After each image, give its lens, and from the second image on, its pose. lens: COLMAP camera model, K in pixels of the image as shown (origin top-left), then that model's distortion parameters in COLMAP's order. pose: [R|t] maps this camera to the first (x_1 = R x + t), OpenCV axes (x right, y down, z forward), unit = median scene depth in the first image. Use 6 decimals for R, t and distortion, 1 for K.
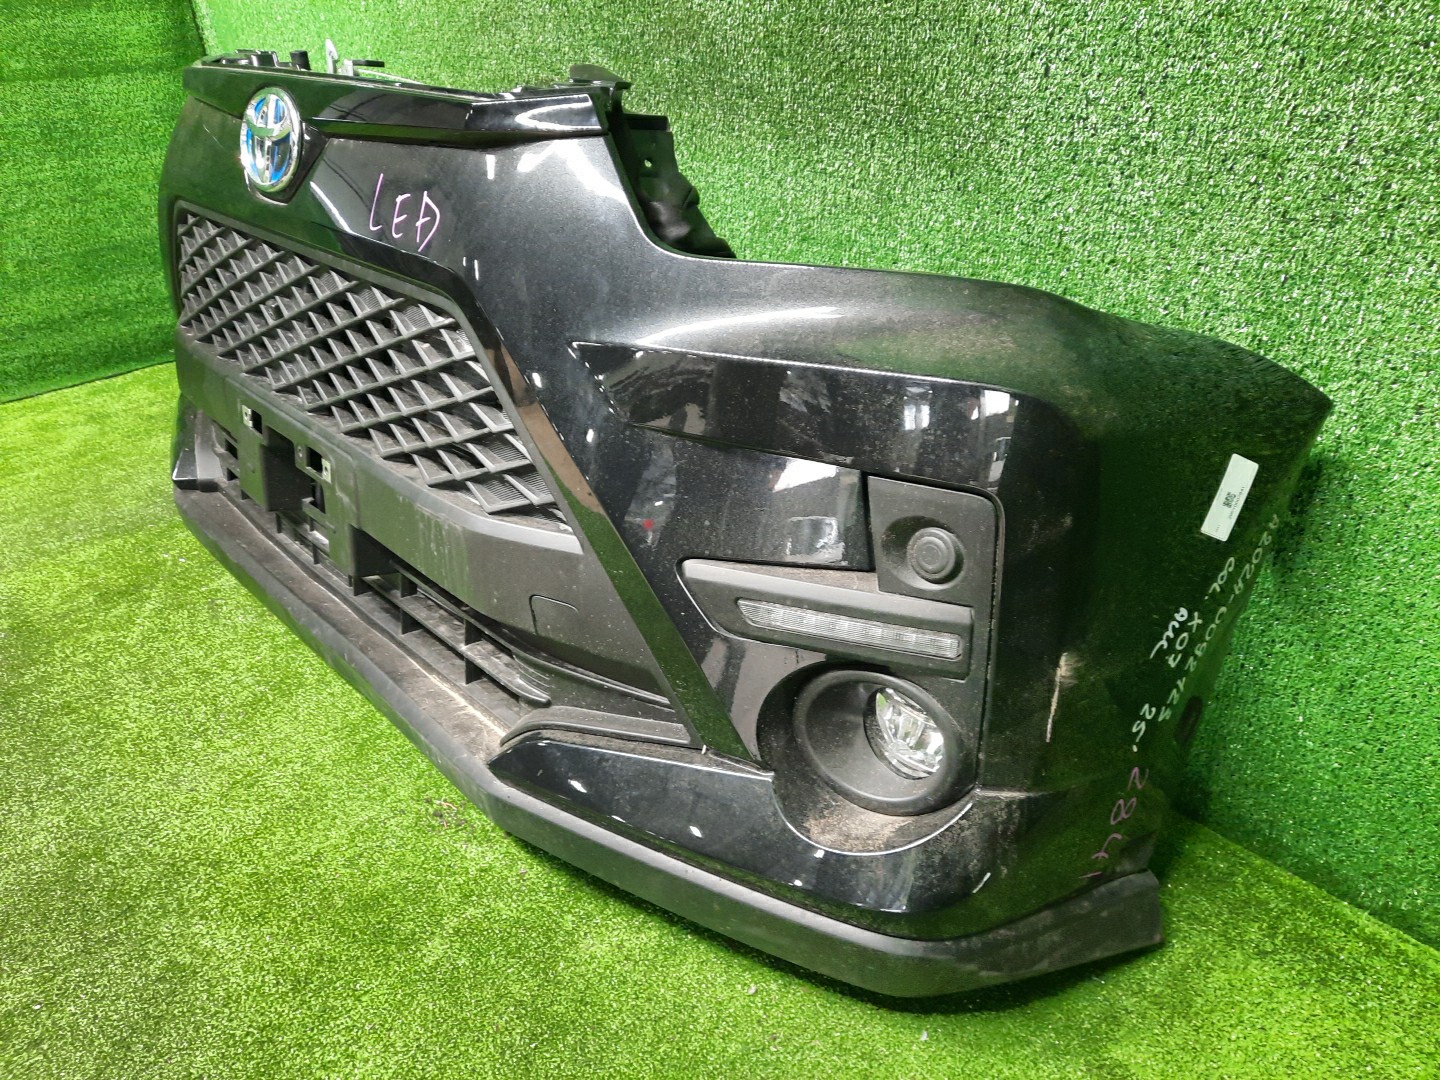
lens RADIAL K [[1034.3, 0, 720.0], [0, 1034.3, 540.0], [0, 0, 1]] dist [0.066856, -0.065833]
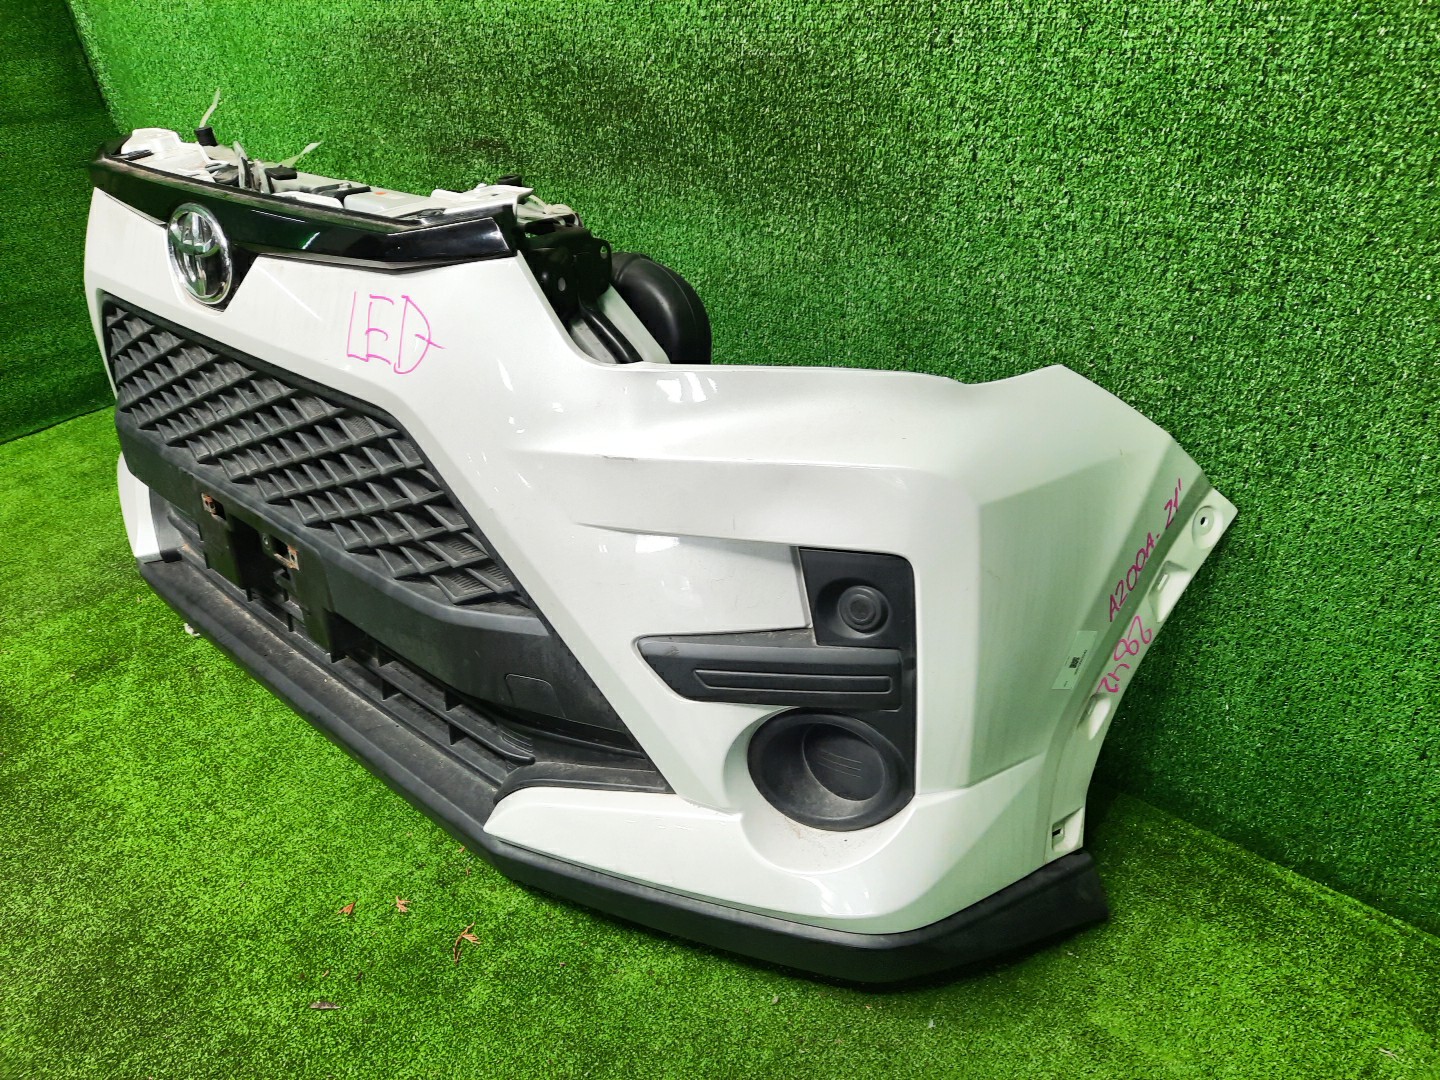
lens RADIAL K [[1041.9, 0, 726.0], [0, 1041.9, 544.8], [0, 0, 1]] dist [0.064686, -0.058302]
pose [[0.993530, -0.080780, 0.079834, -0.067838], [0.077932, 0.996228, 0.038169, -0.094876], [-0.082616, -0.031701, 0.996077, -0.094865]]
